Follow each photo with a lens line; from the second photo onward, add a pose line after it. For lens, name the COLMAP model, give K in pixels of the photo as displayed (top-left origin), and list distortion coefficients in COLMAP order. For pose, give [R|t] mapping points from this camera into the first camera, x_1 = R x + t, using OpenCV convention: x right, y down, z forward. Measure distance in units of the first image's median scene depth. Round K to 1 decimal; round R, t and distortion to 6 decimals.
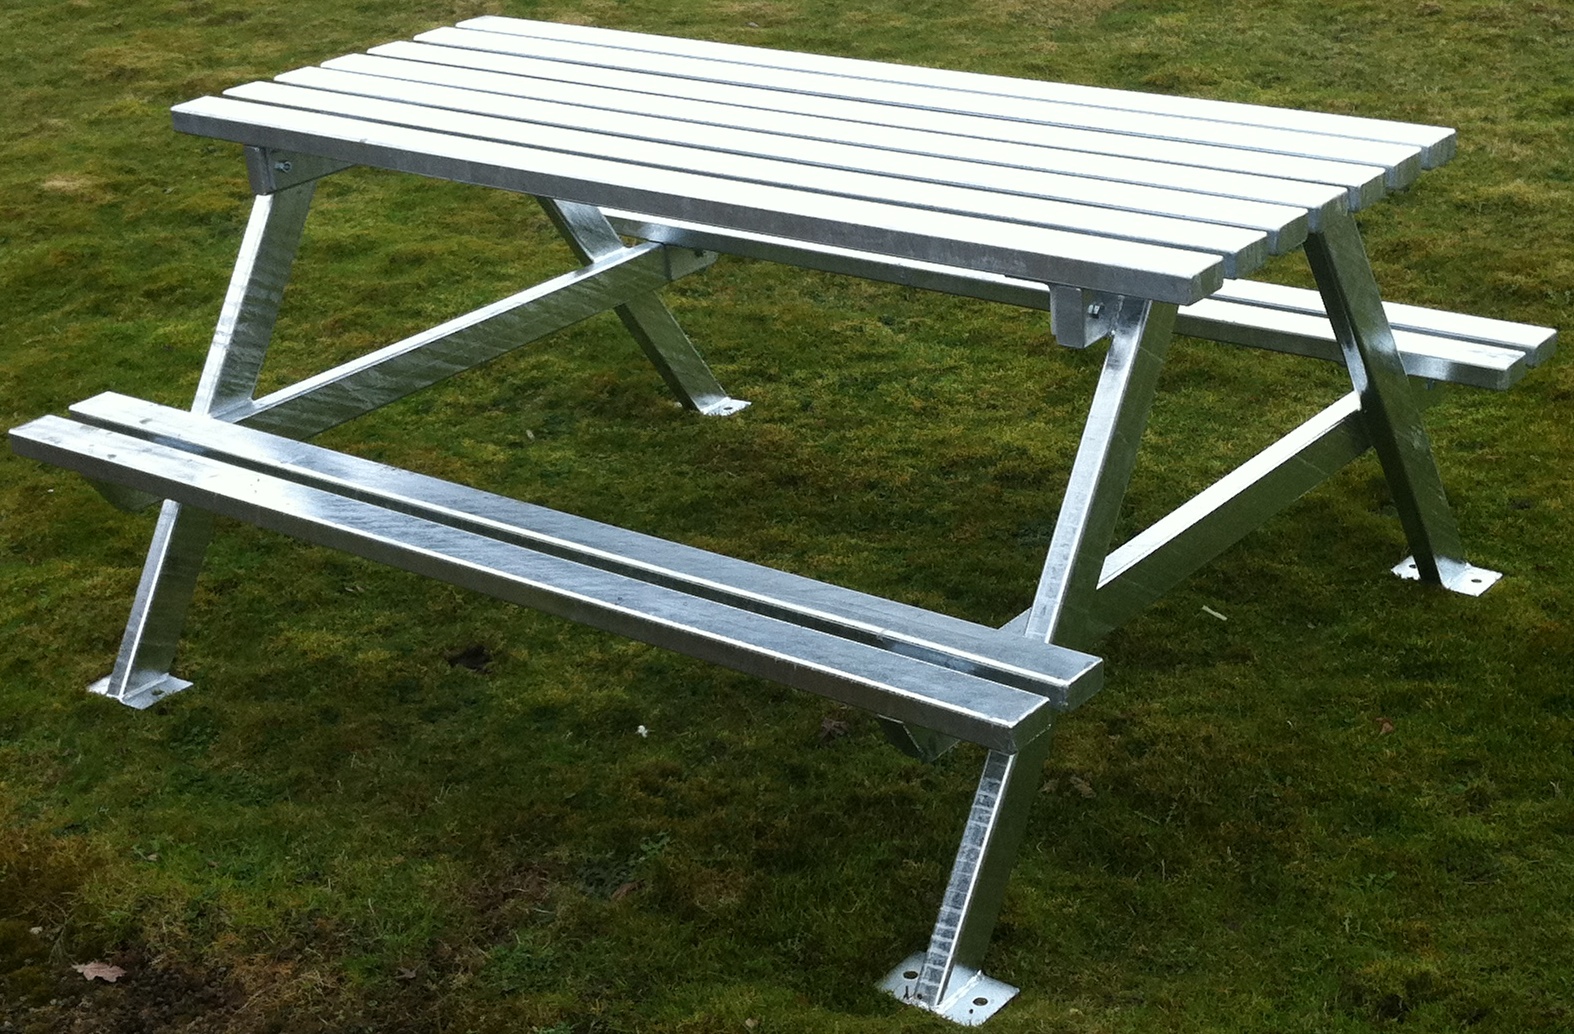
lens RADIAL K [[2530.1, 0, 789.2], [0, 2530.1, 489.4], [0, 0, 1]] dist [0.021680, 0.050114]
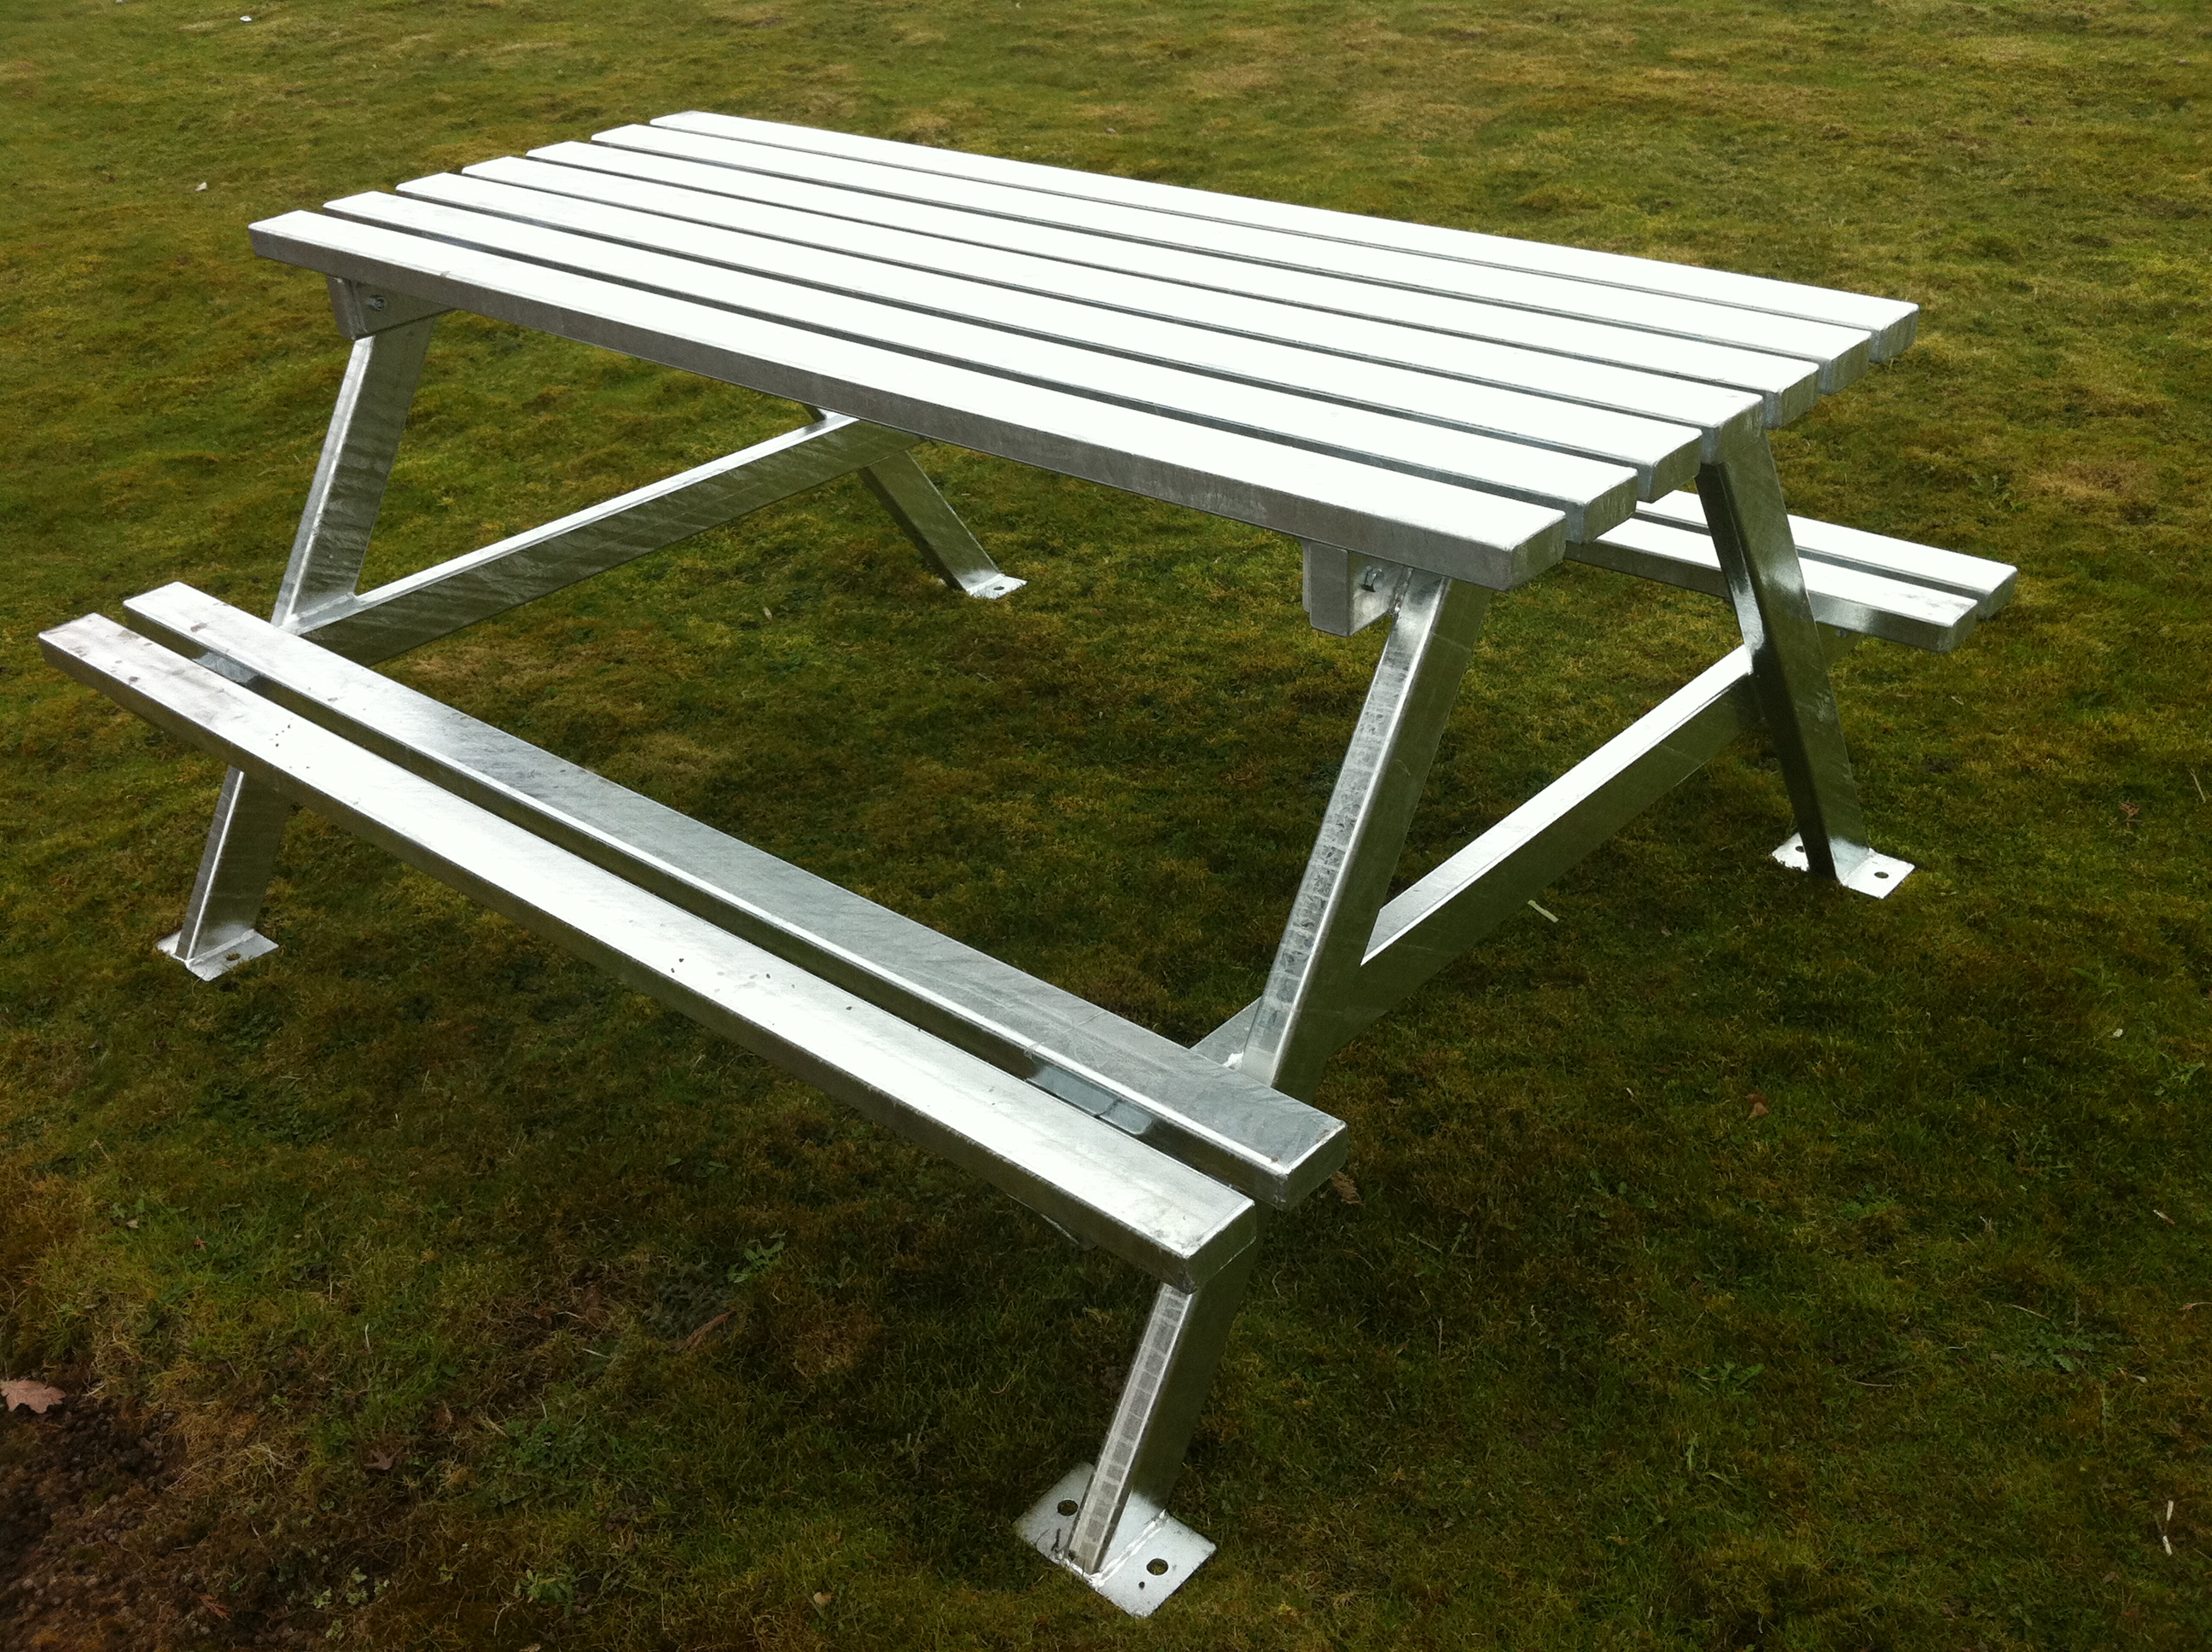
lens RADIAL K [[2147.8, 0, 1106.0], [0, 2147.8, 826.0], [0, 0, 1]] dist [0.072045, -0.311600]
pose [[0.998181, 0.036737, -0.047794, 0.064702], [-0.030239, 0.991025, 0.130212, -0.062006], [0.052148, -0.128529, 0.990334, 0.340220]]
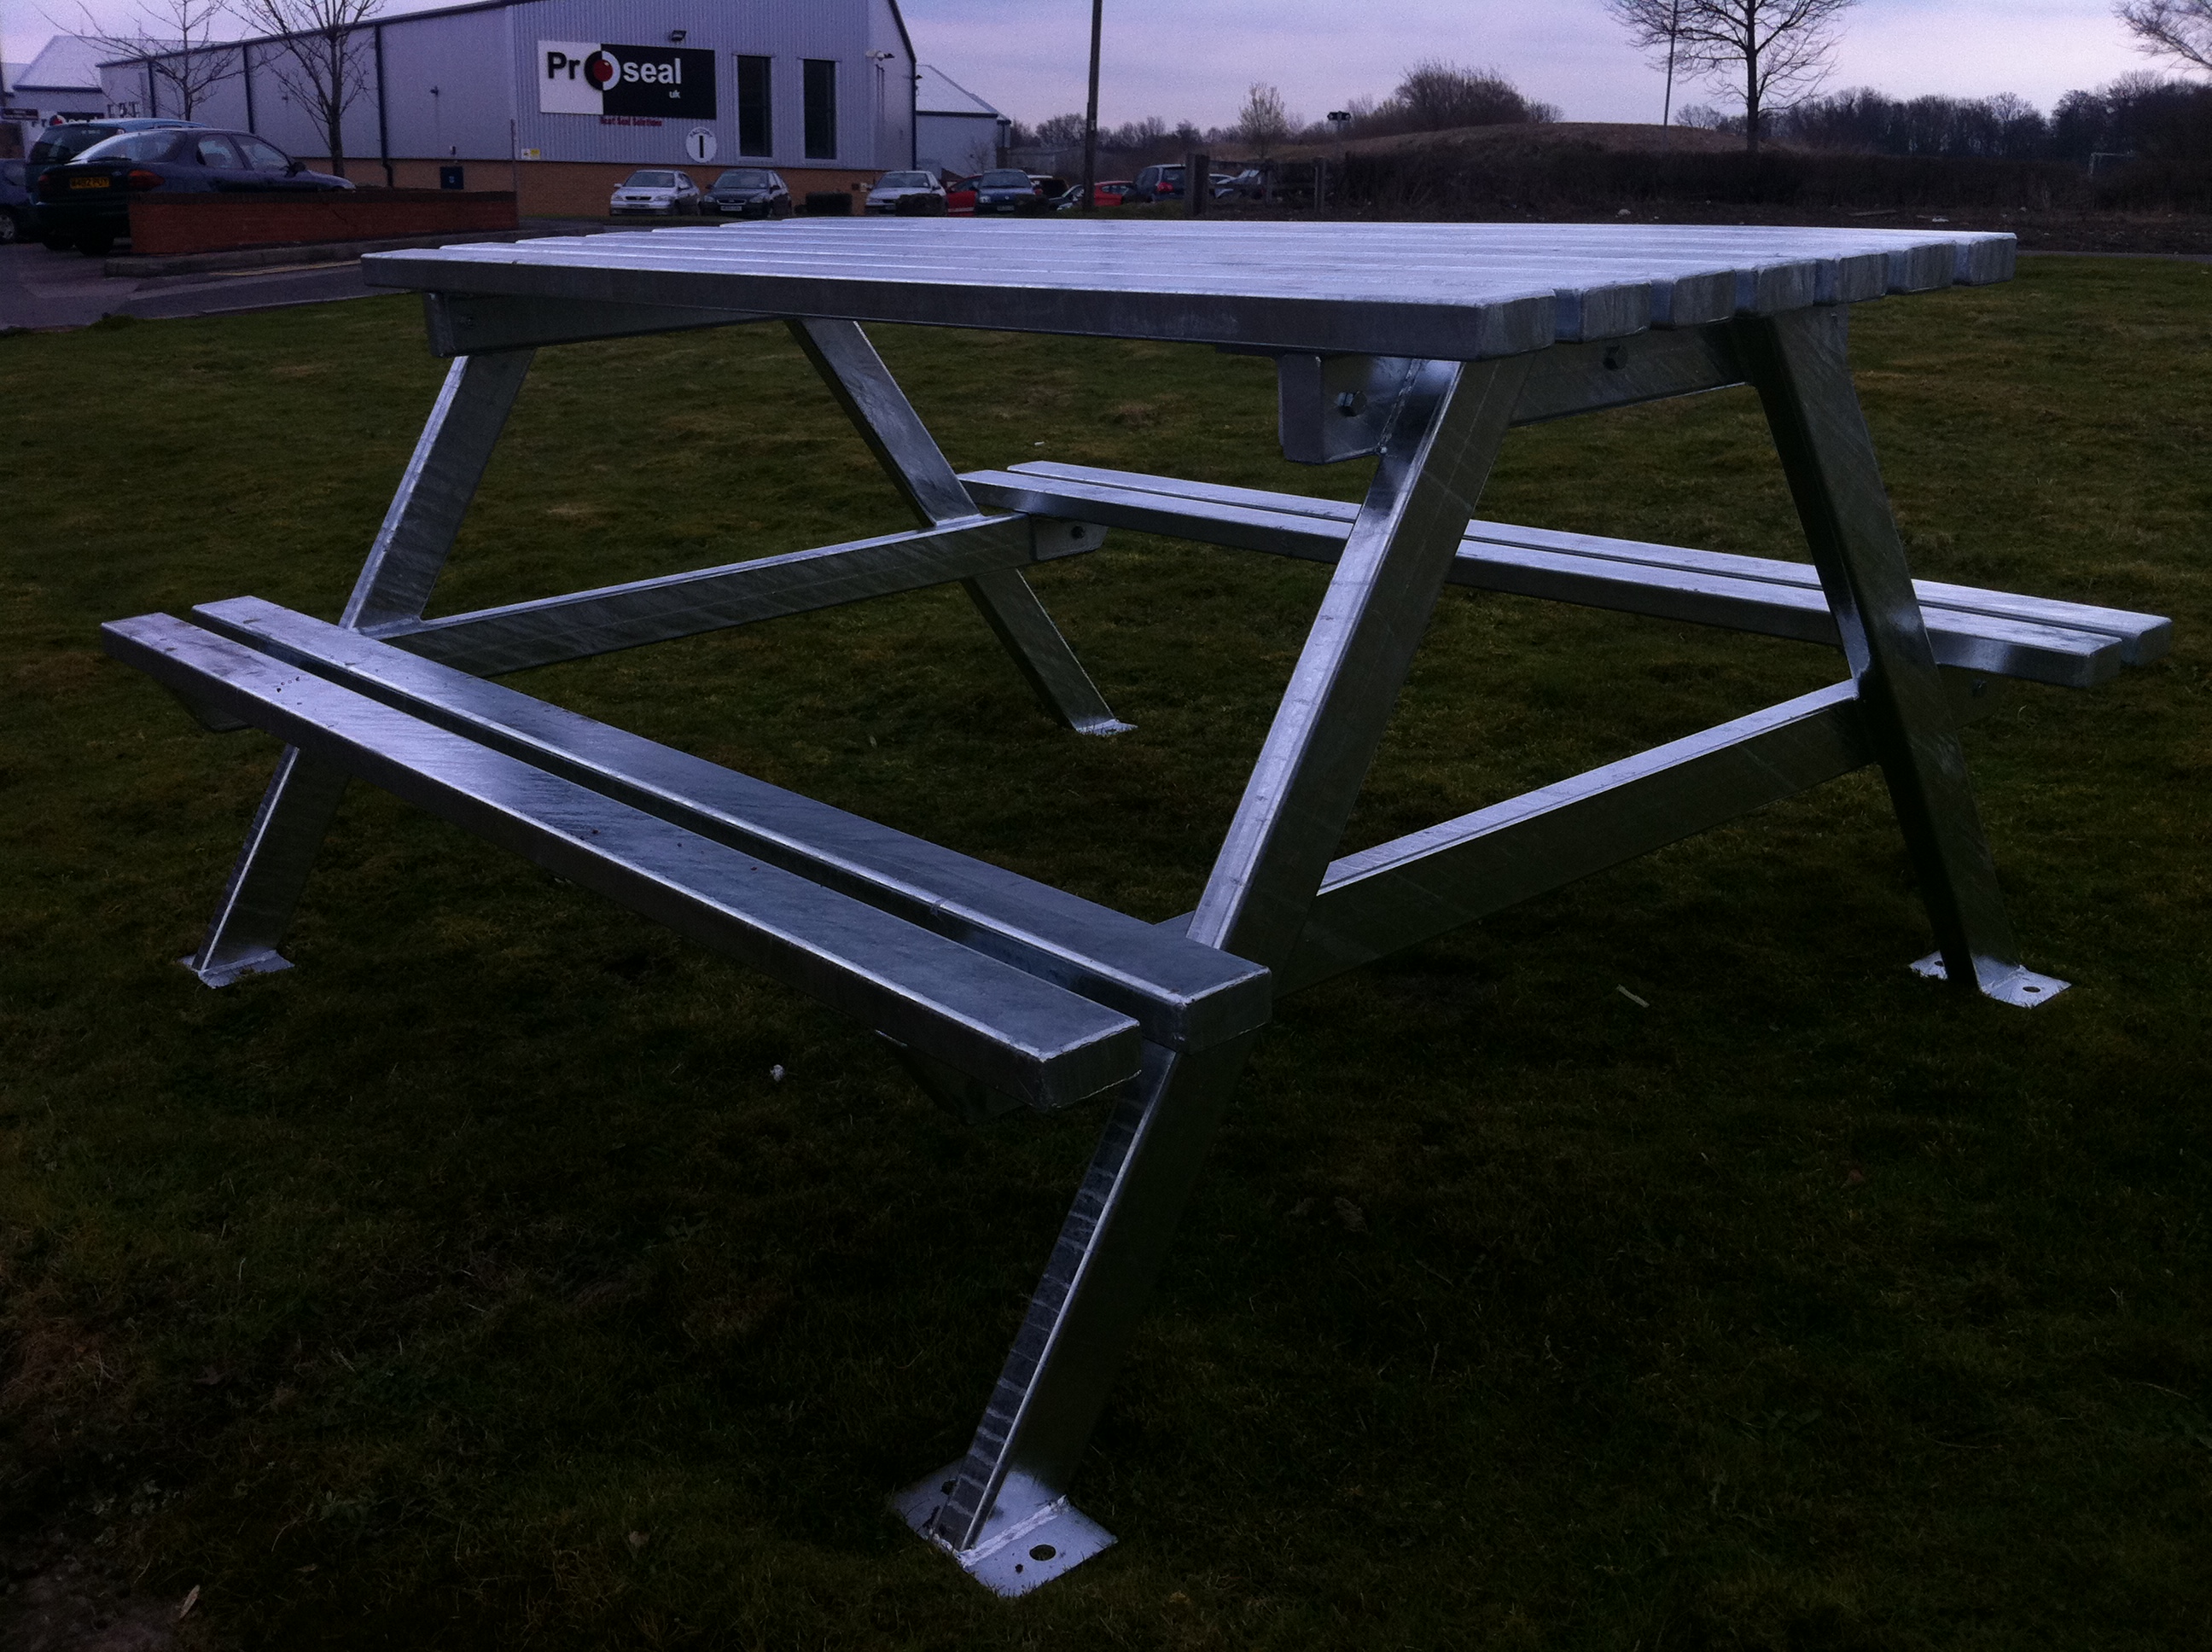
lens RADIAL K [[2147.5, 0, 1095.1], [0, 2147.5, 794.6], [0, 0, 1]] dist [0.065482, -0.272821]
pose [[0.980666, 0.076526, -0.180108, 0.128361], [-0.090113, 0.993573, -0.068497, 0.048778], [0.173709, 0.083403, 0.981259, 0.393735]]
